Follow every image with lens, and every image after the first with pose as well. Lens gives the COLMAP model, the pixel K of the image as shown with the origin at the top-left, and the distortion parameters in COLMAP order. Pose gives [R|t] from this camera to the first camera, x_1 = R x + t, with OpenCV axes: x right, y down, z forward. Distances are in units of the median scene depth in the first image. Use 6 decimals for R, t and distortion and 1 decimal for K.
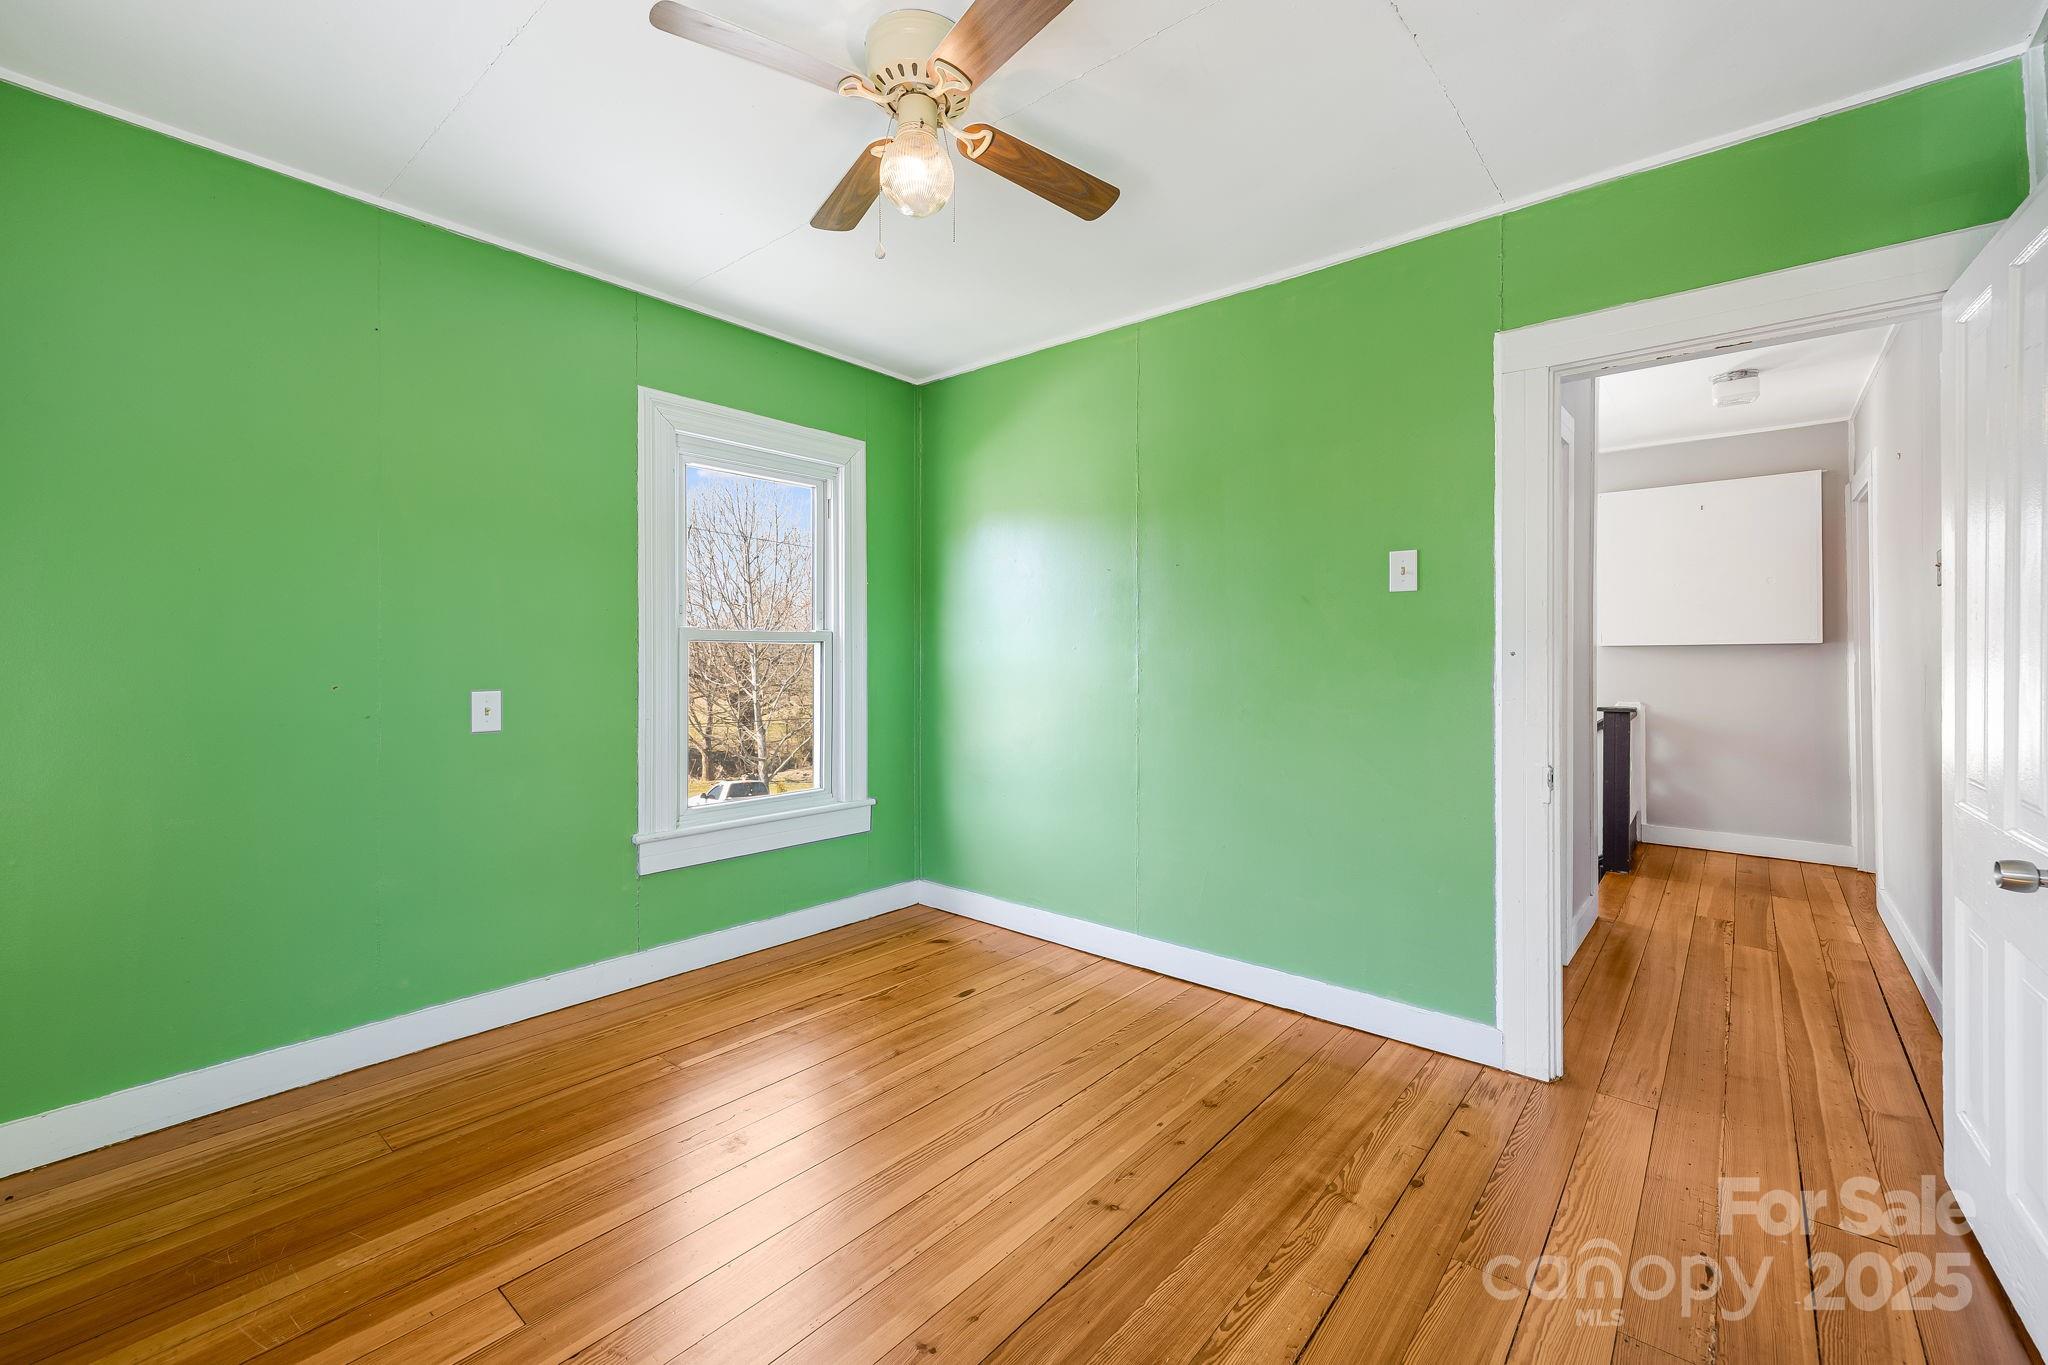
lens RADIAL K [[875.1, 0, 1022.7], [0, 875.1, 653.7], [0, 0, 1]] dist [0.000744, 0.005233]
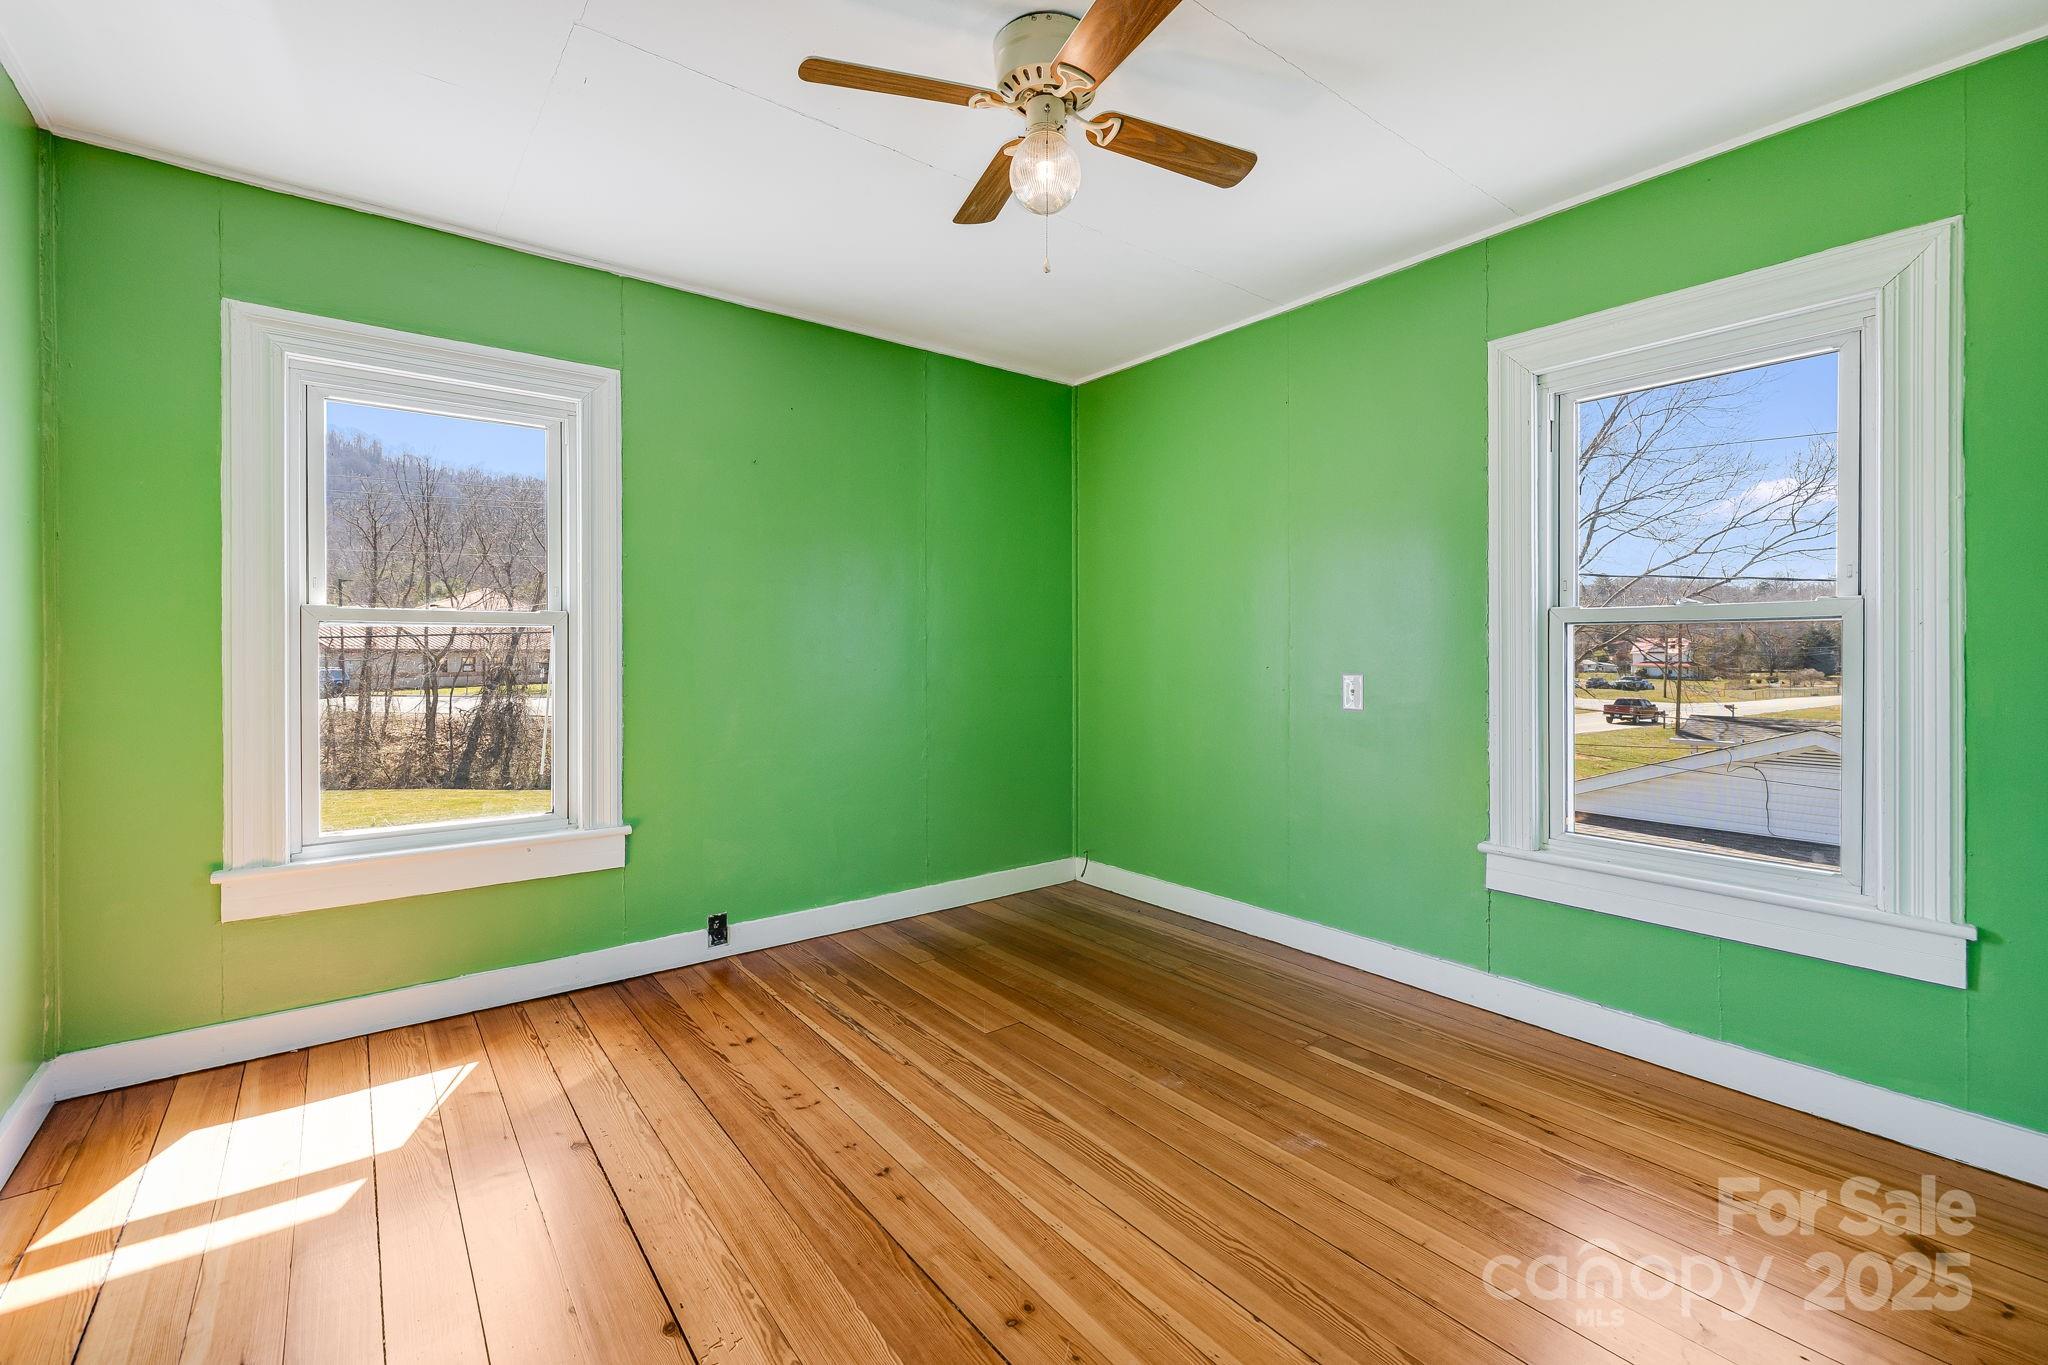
lens RADIAL K [[875.1, 0, 1022.7], [0, 875.1, 653.7], [0, 0, 1]] dist [0.000744, 0.005233]
pose [[-0.219622, 0.001998, -0.975583, 0.752540], [0.001420, 0.999997, 0.001728, 0.014649], [0.975584, -0.001006, -0.219624, 1.009869]]
